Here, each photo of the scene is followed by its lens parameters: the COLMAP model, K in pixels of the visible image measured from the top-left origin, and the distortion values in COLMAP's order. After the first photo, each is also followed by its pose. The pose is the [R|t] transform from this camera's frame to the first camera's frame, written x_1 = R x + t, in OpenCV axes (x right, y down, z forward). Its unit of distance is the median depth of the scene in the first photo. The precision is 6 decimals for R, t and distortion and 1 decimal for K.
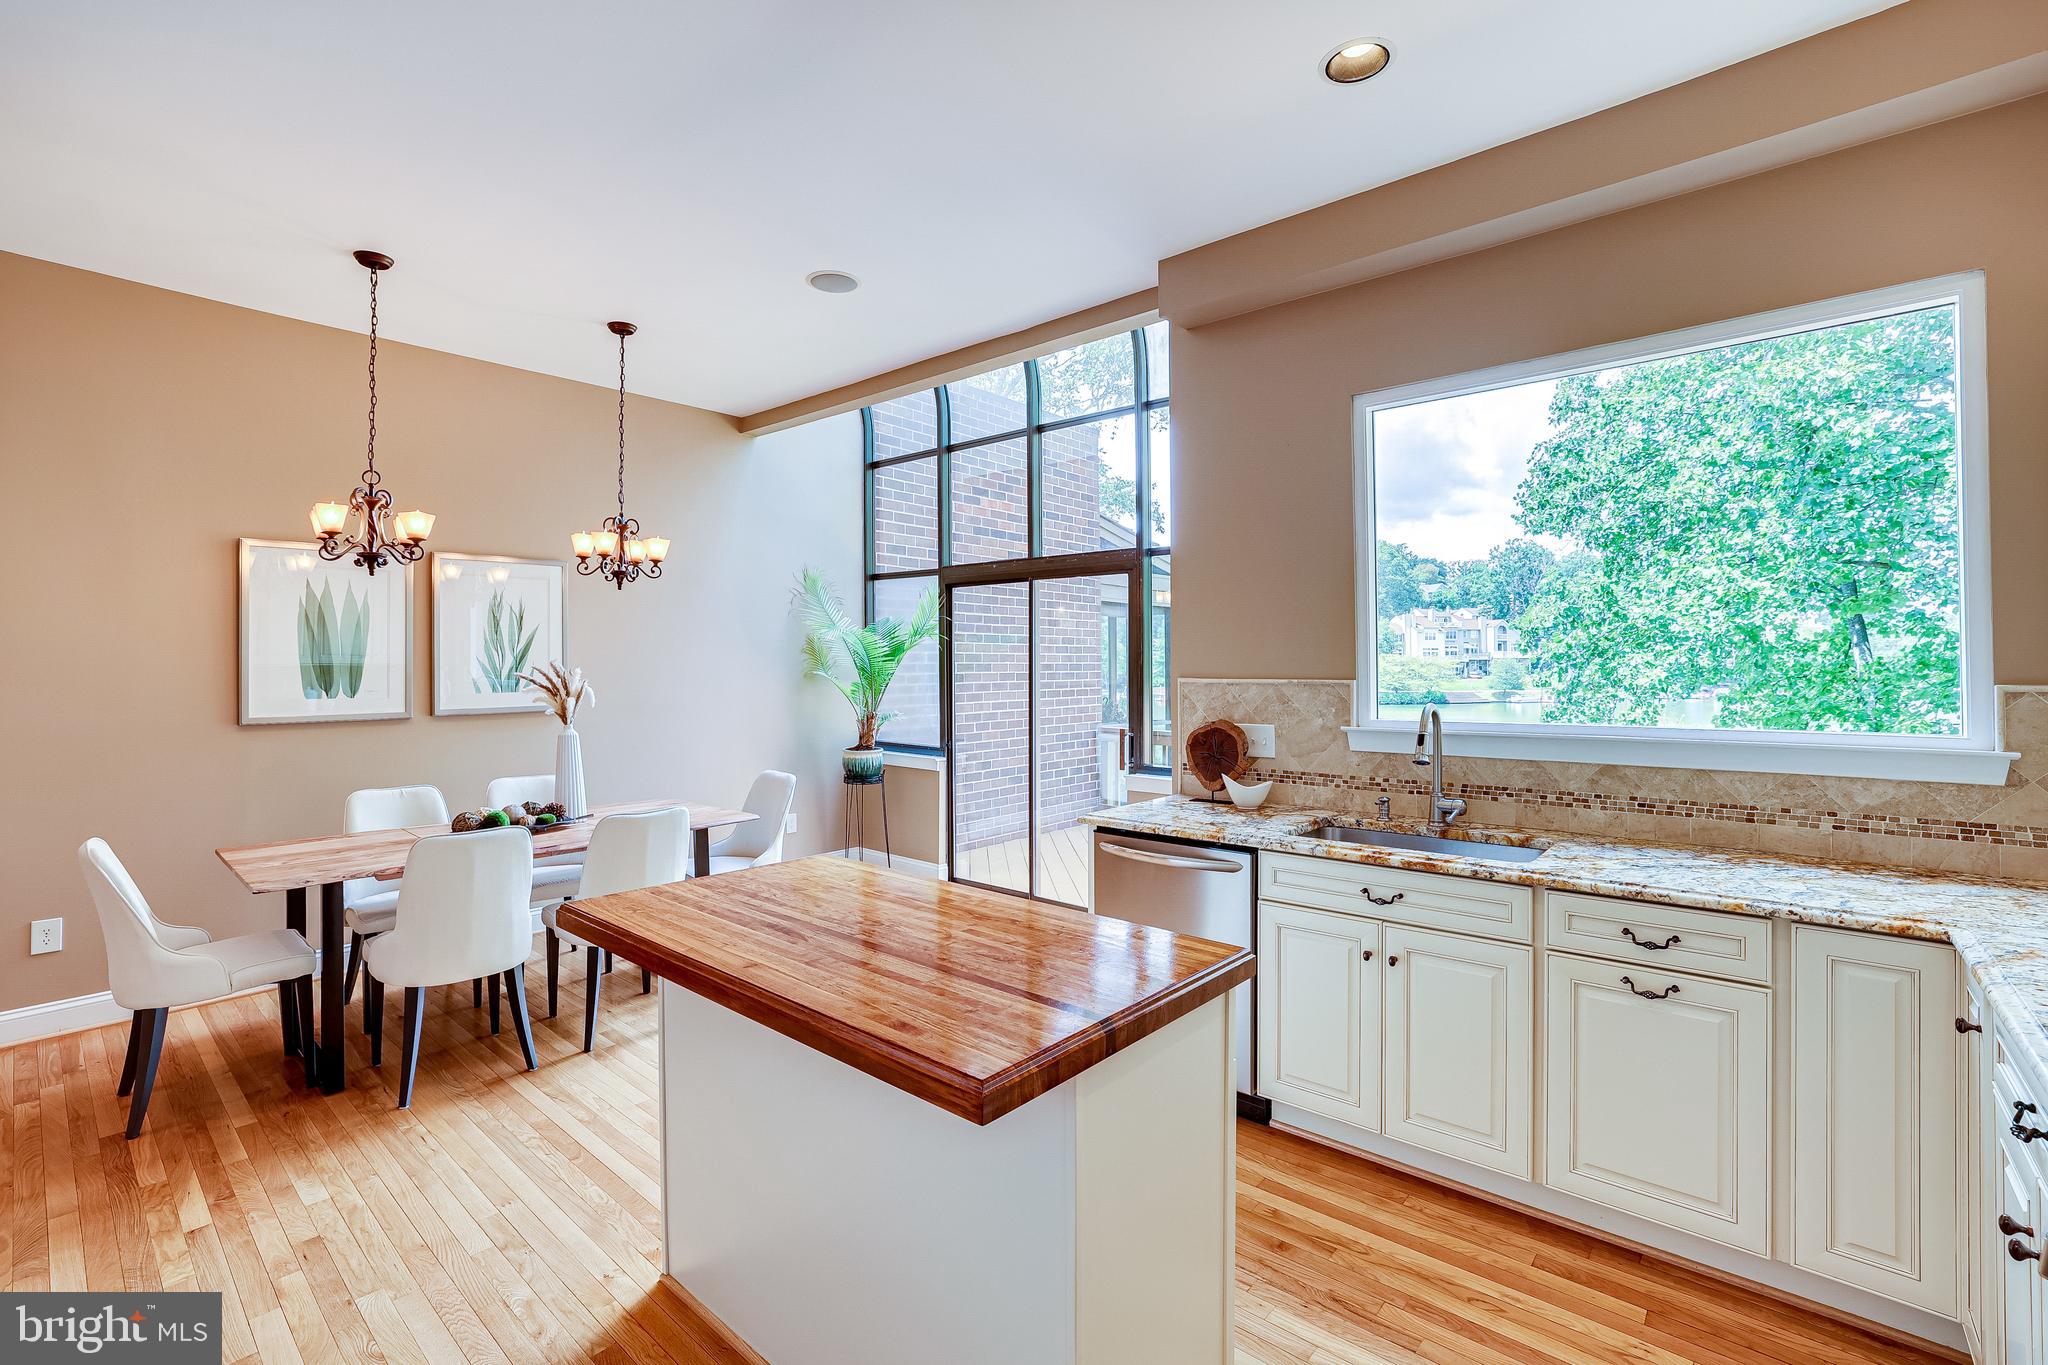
lens RADIAL K [[933.3, 0, 1029.1], [0, 933.3, 657.0], [0, 0, 1]] dist [-0.001365, -0.000101]
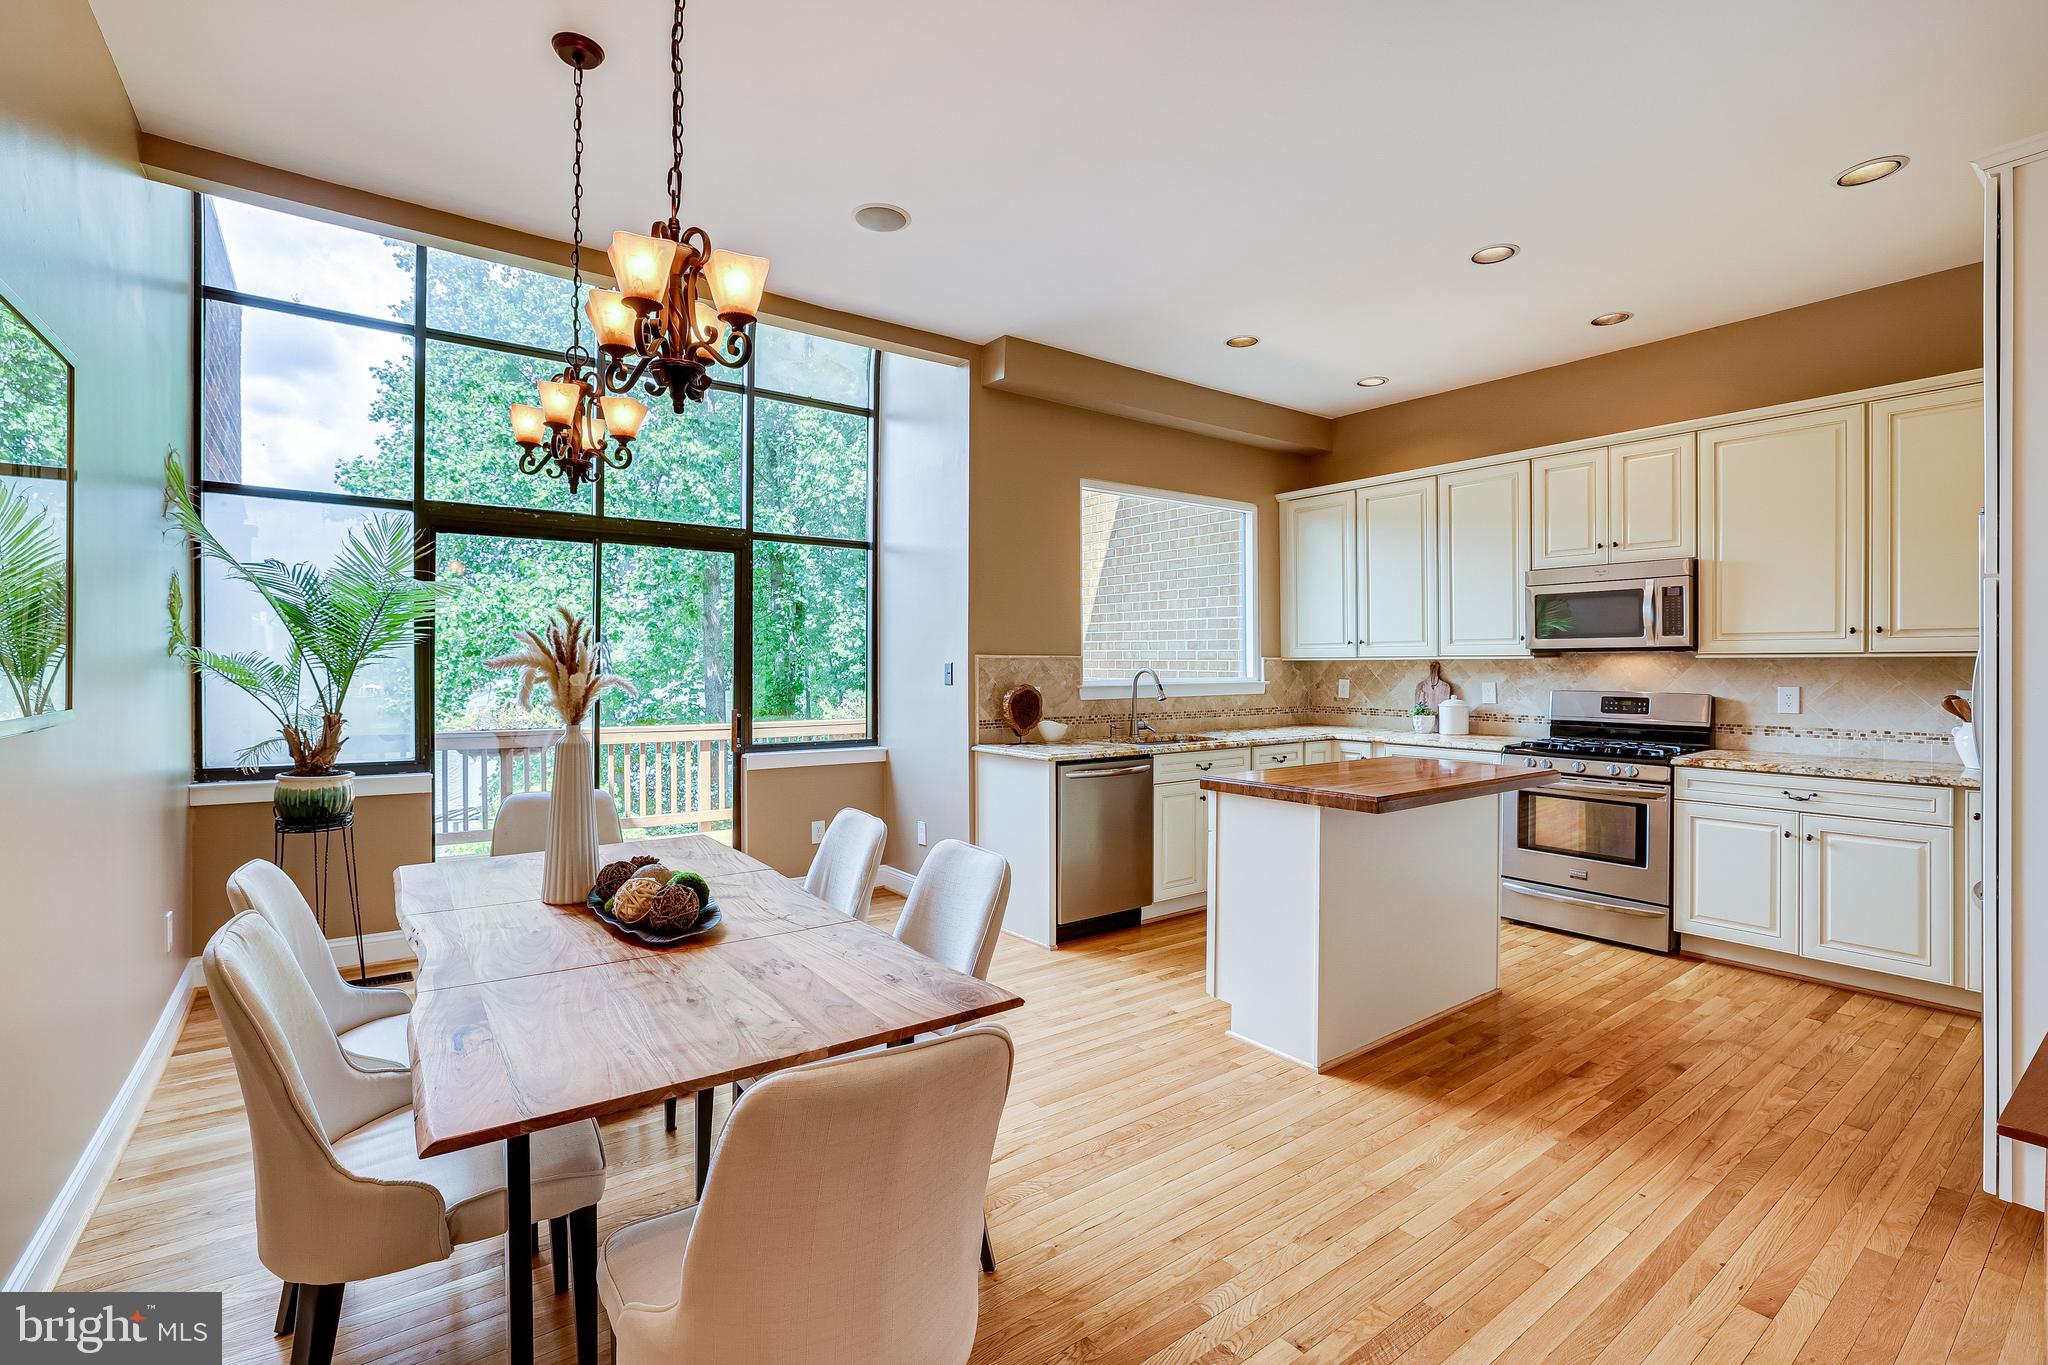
lens RADIAL K [[891.6, 0, 1024.0], [0, 891.6, 682.5], [0, 0, 1]] dist [-0.000316, -0.000011]
pose [[0.225248, -0.008065, 0.974268, -0.897238], [-0.004288, 0.999948, 0.009269, 0.043537], [-0.974292, -0.006265, 0.225202, 0.579846]]
